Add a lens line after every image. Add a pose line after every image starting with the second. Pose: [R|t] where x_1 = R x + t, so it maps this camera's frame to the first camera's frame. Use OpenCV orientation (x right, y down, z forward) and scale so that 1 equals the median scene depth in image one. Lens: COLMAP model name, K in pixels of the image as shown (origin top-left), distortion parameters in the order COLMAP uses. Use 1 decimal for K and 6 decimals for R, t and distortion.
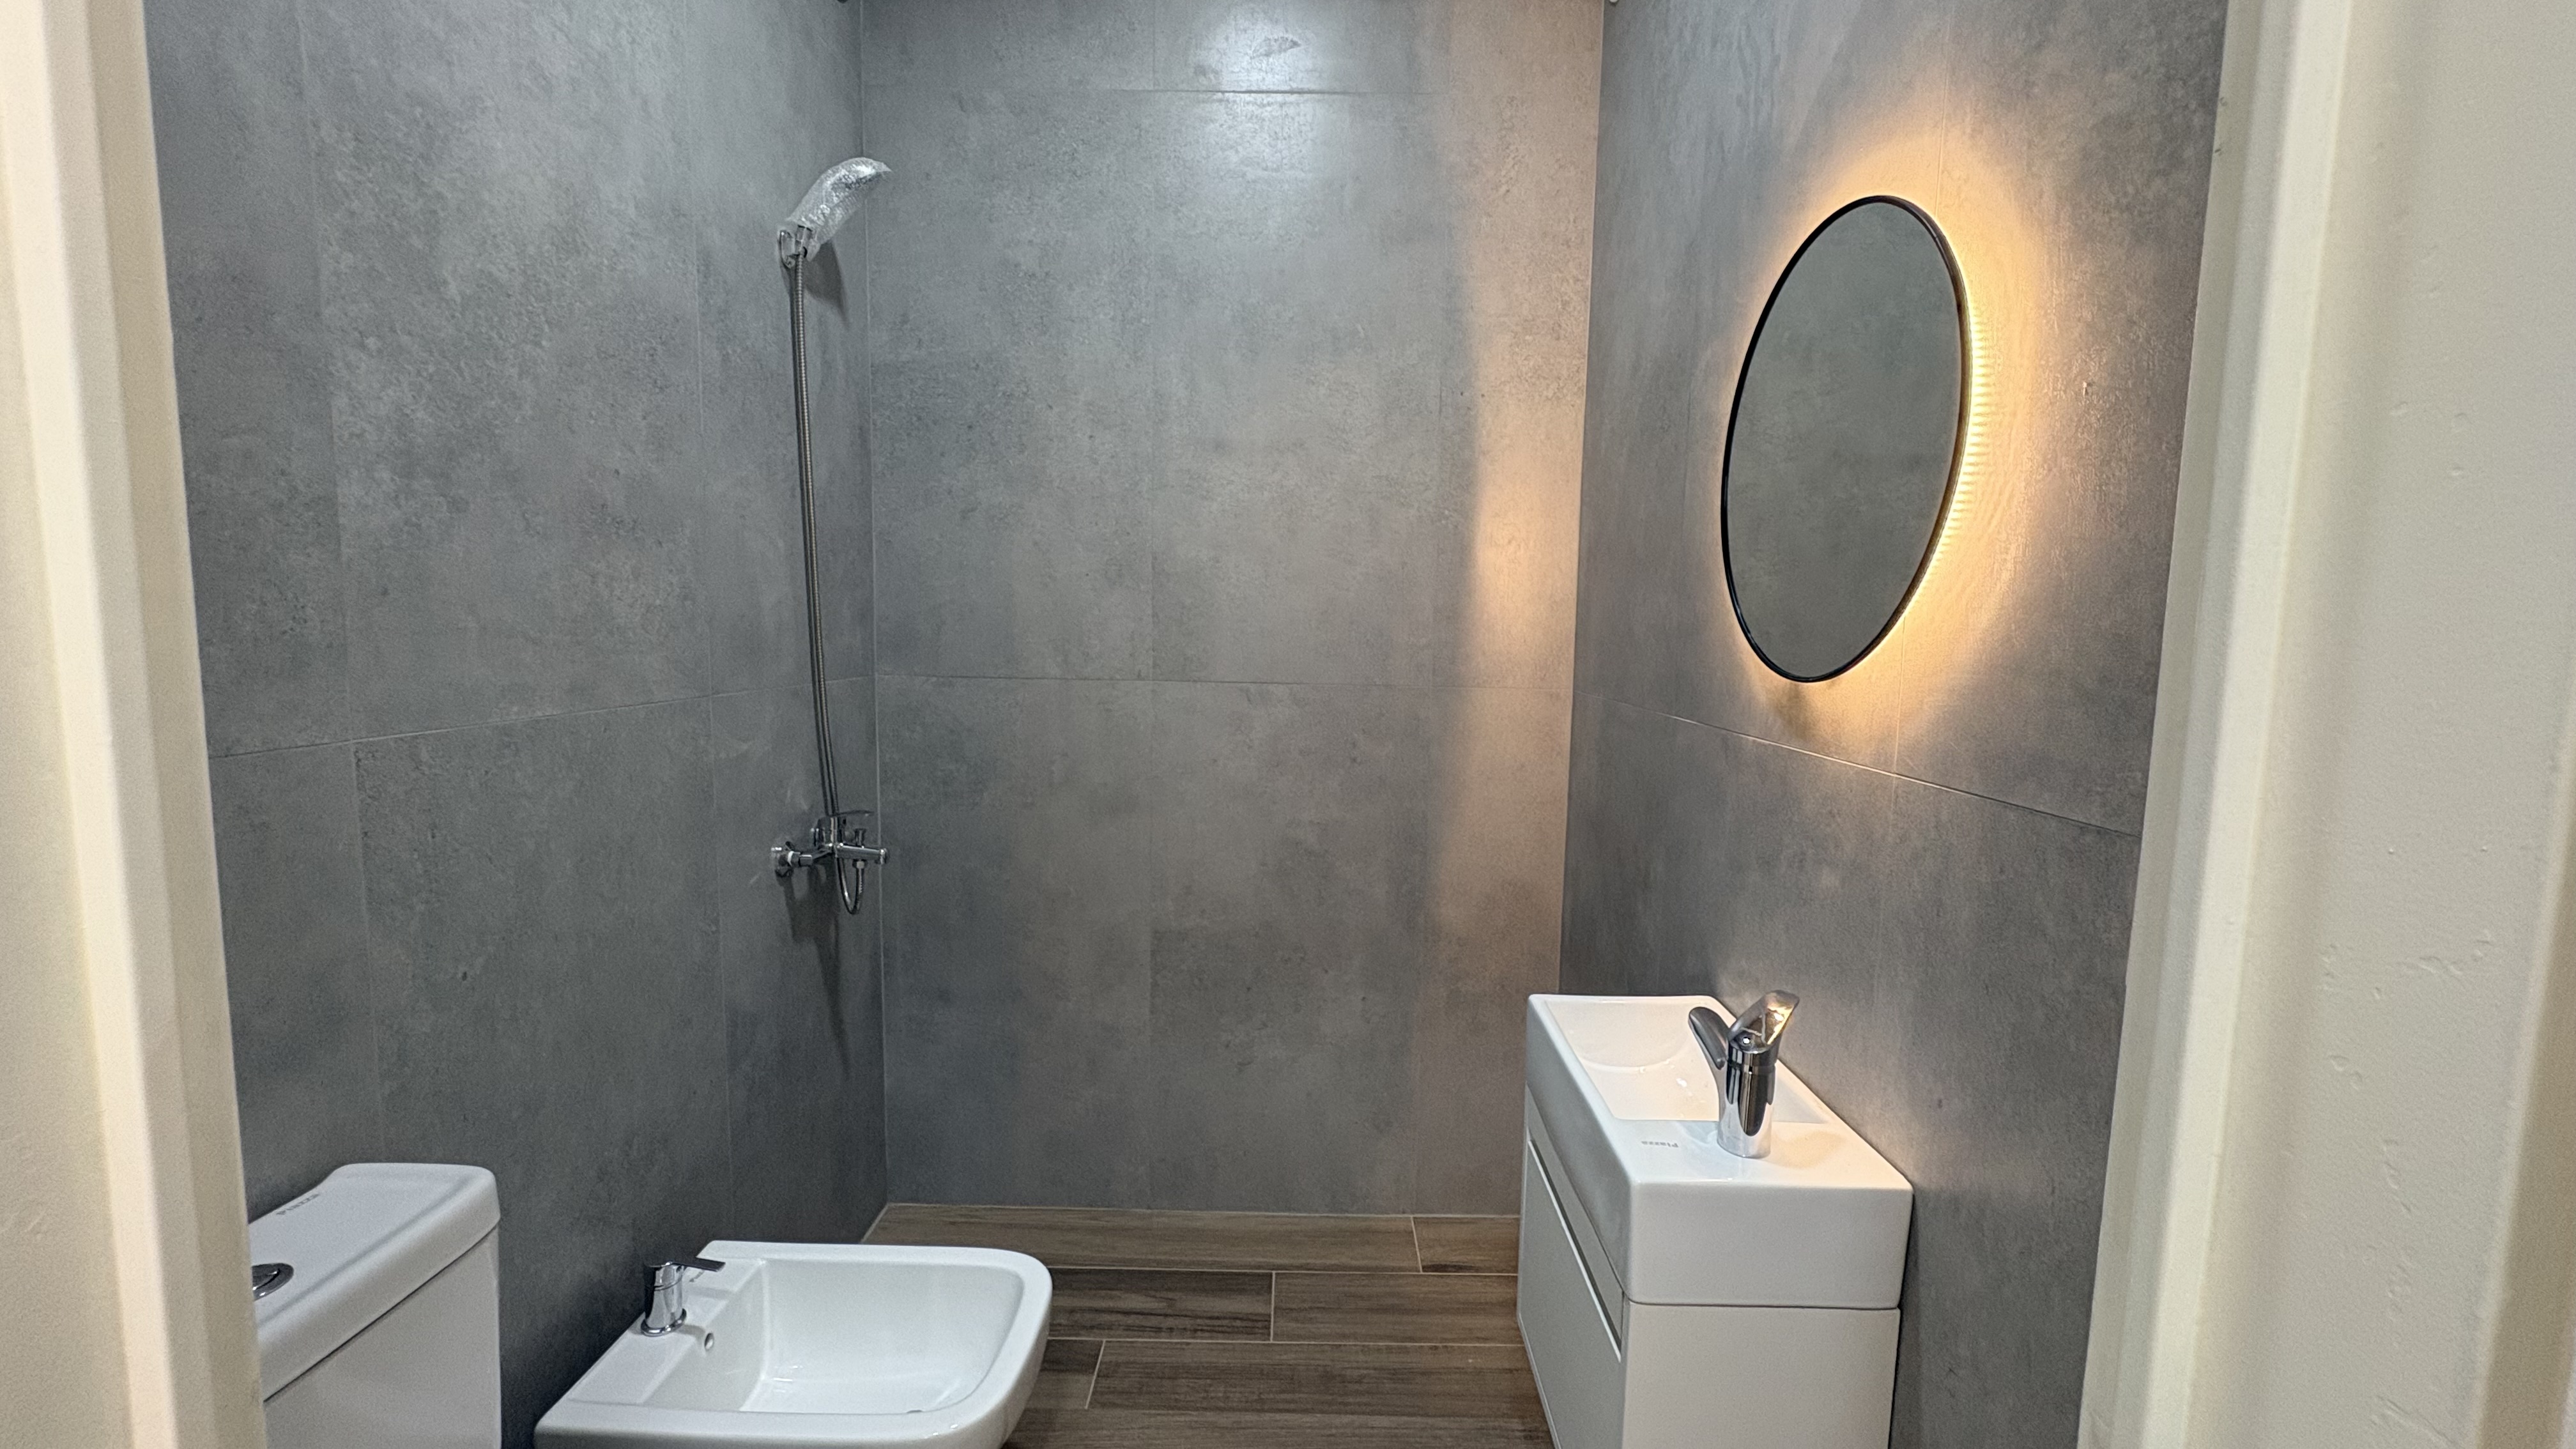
lens RADIAL K [[1025.1, 0, 1289.9], [0, 1025.1, 724.9], [0, 0, 1]] dist [-0.001012, 0.000946]
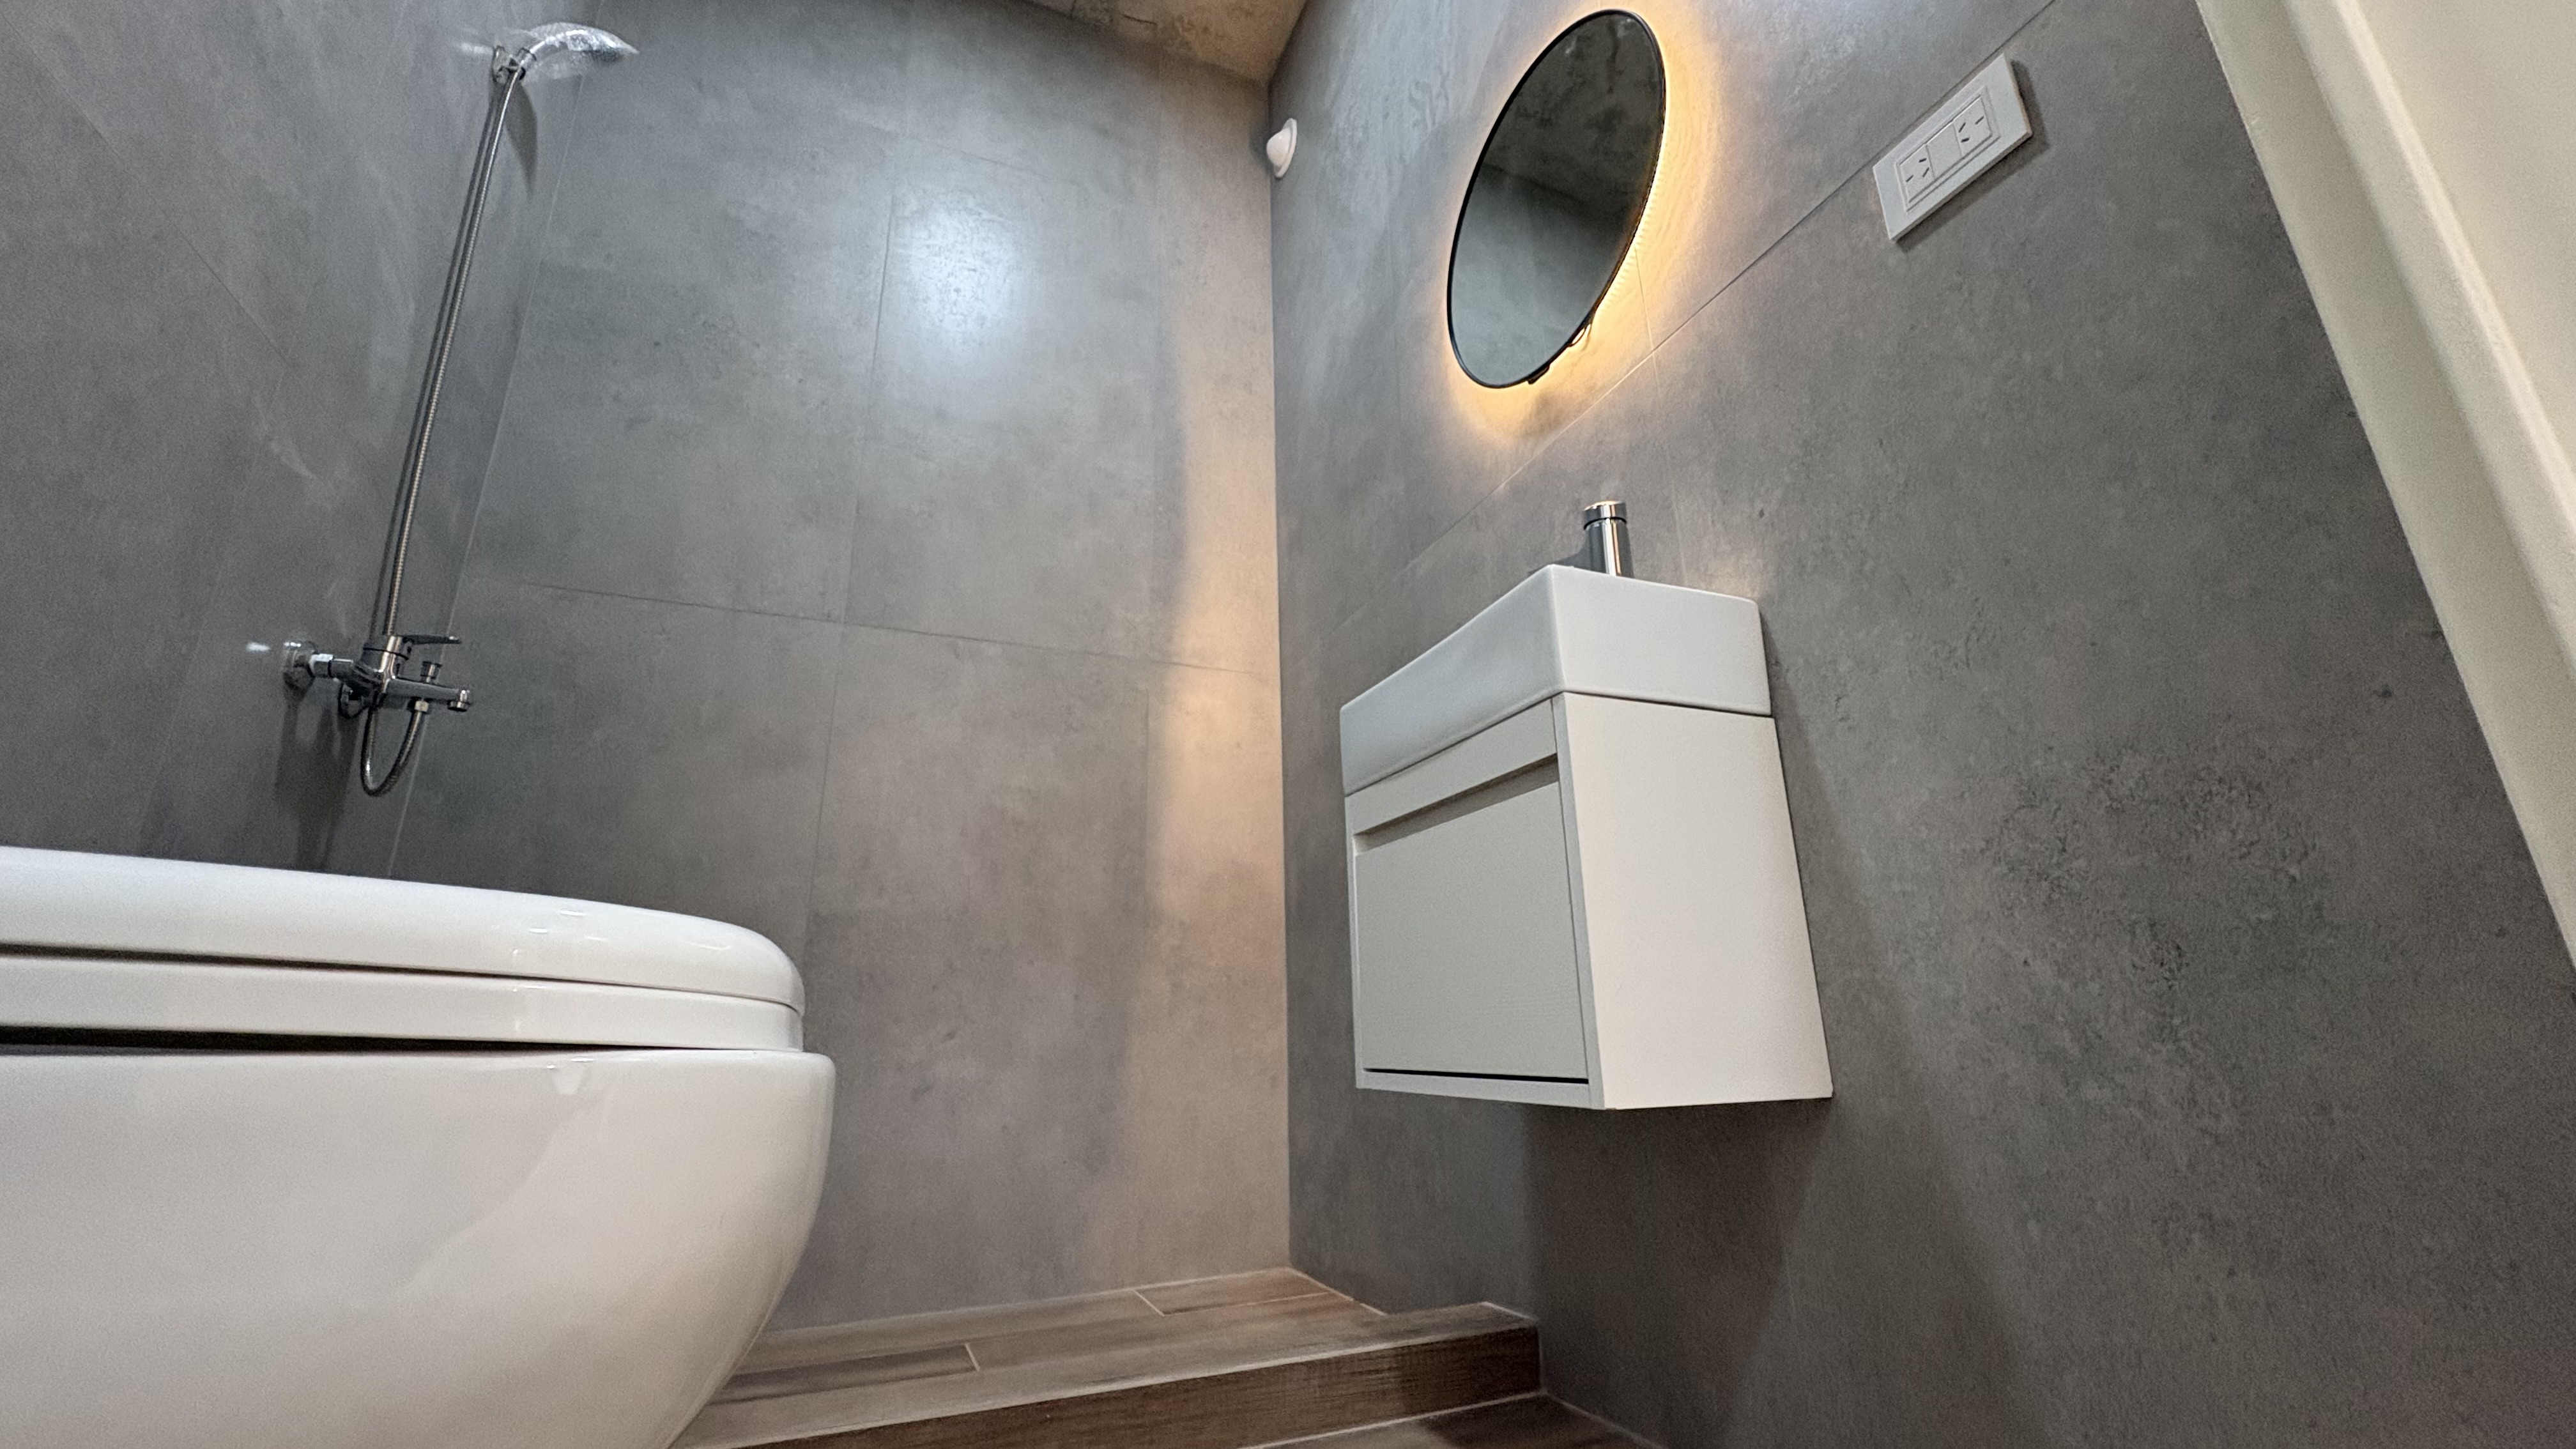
lens RADIAL K [[1025.1, 0, 1295.8], [0, 1025.1, 711.8], [0, 0, 1]] dist [-0.001012, 0.000946]
pose [[0.915542, 0.084036, 0.393345, -0.120322], [0.078627, 0.921671, -0.379920, 0.403867], [-0.394462, 0.378761, 0.837222, 0.130479]]
